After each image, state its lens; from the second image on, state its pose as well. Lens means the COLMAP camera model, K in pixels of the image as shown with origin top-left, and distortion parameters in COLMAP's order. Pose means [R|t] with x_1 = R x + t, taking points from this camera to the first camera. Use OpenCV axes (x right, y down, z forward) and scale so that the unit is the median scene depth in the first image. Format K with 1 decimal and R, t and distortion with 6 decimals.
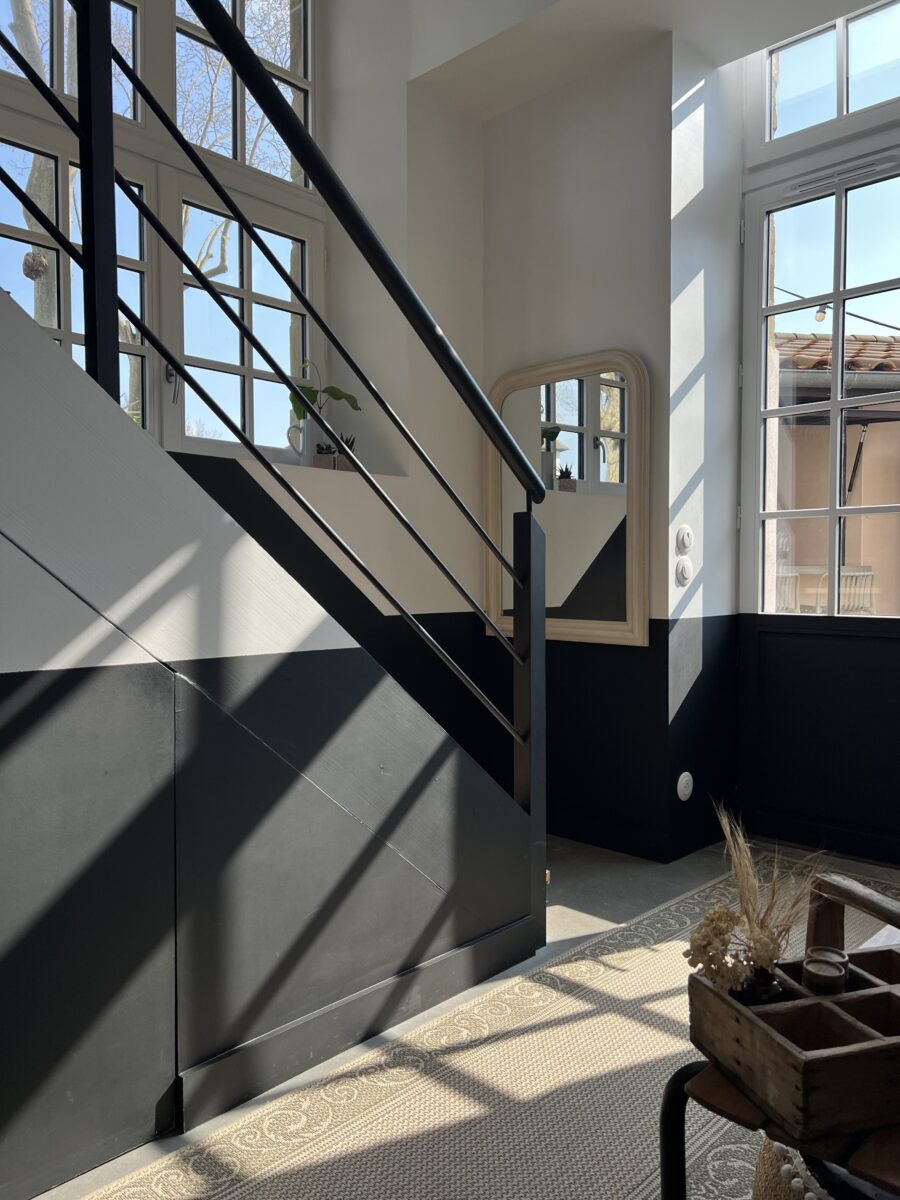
lens RADIAL K [[897.9, 0, 447.3], [0, 897.9, 607.9], [0, 0, 1]] dist [0.020562, -0.011564]
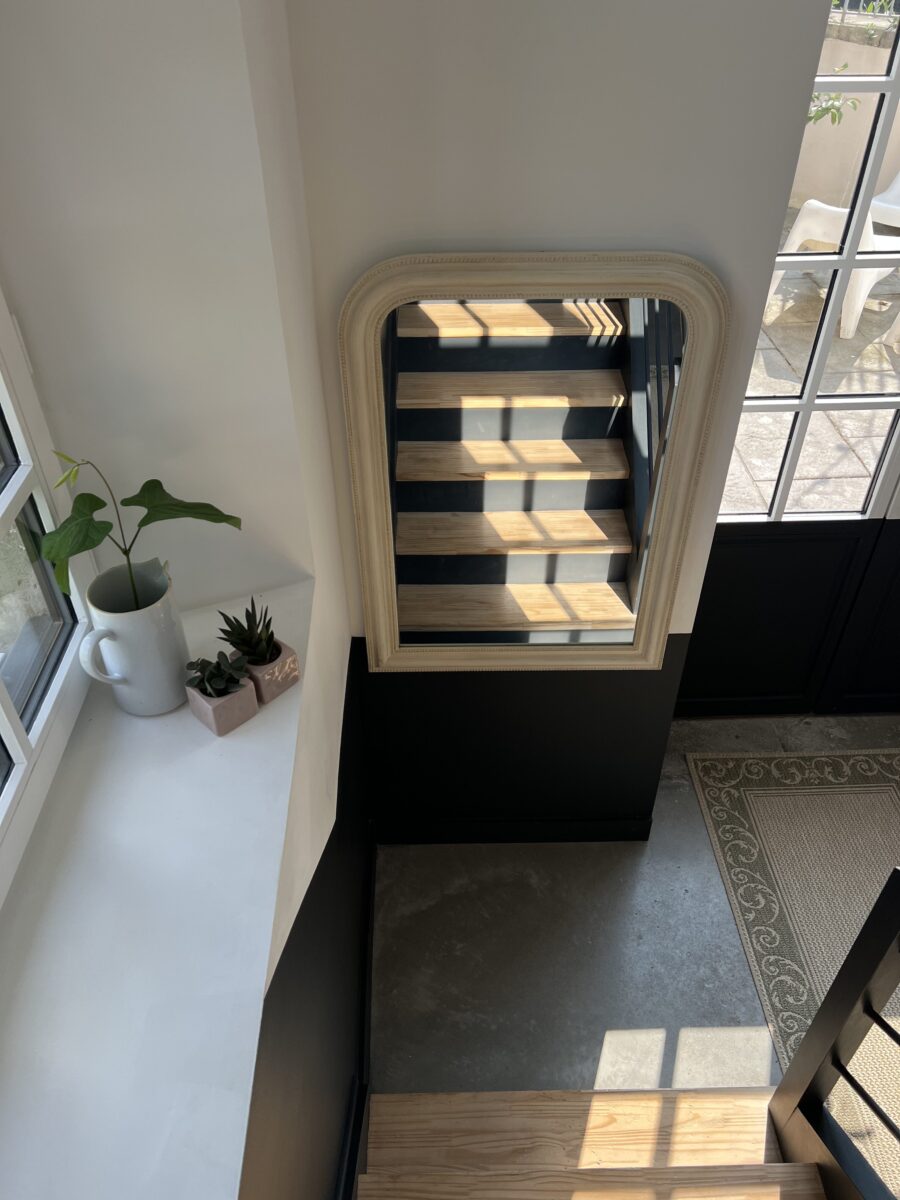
lens RADIAL K [[897.9, 0, 450.6], [0, 897.9, 595.1], [0, 0, 1]] dist [0.020562, -0.011564]
pose [[0.700321, -0.454463, 0.550467, -0.278687], [0.018315, 0.782334, 0.622590, -0.467147], [-0.713593, -0.425931, 0.556208, 0.734839]]
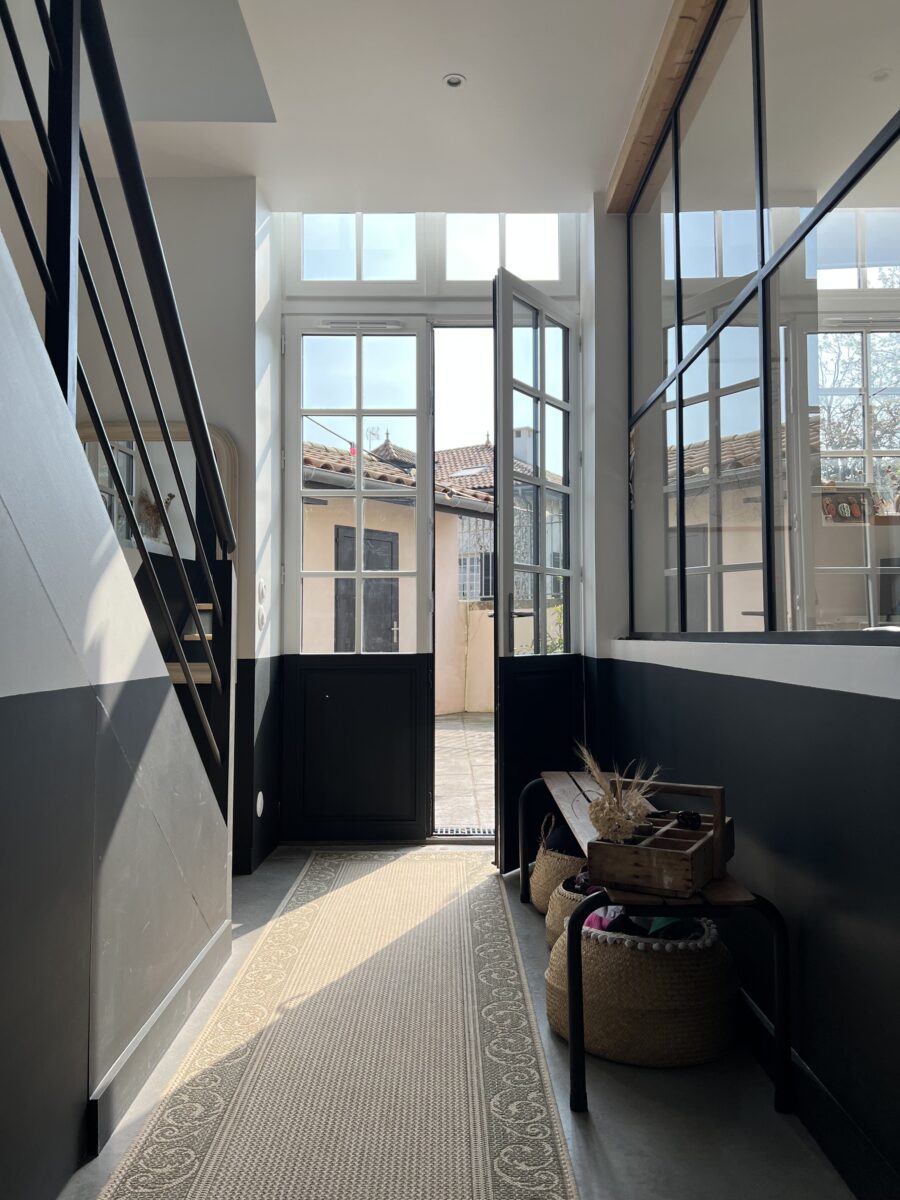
lens RADIAL K [[897.9, 0, 452.1], [0, 897.9, 598.3], [0, 0, 1]] dist [0.020562, -0.011564]
pose [[0.715728, 0.030031, 0.697734, -0.374089], [0.027222, 0.997116, -0.070841, 0.023403], [-0.697849, 0.069697, 0.712846, -0.014347]]
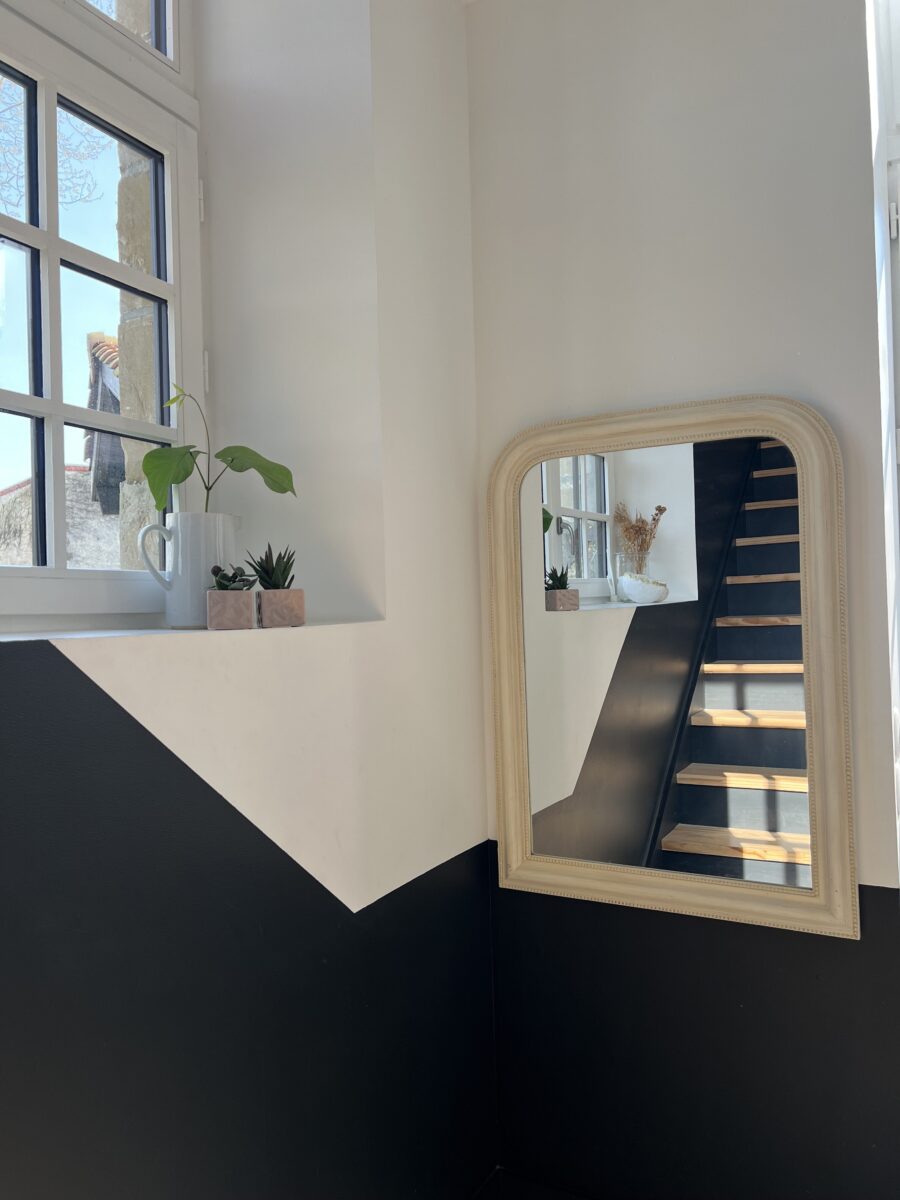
lens RADIAL K [[897.9, 0, 453.6], [0, 897.9, 594.2], [0, 0, 1]] dist [0.020562, -0.011564]
pose [[0.961453, -0.018677, 0.274334, -0.158571], [0.032345, 0.998446, -0.045386, -0.147641], [-0.273060, 0.052509, 0.960563, 0.531055]]
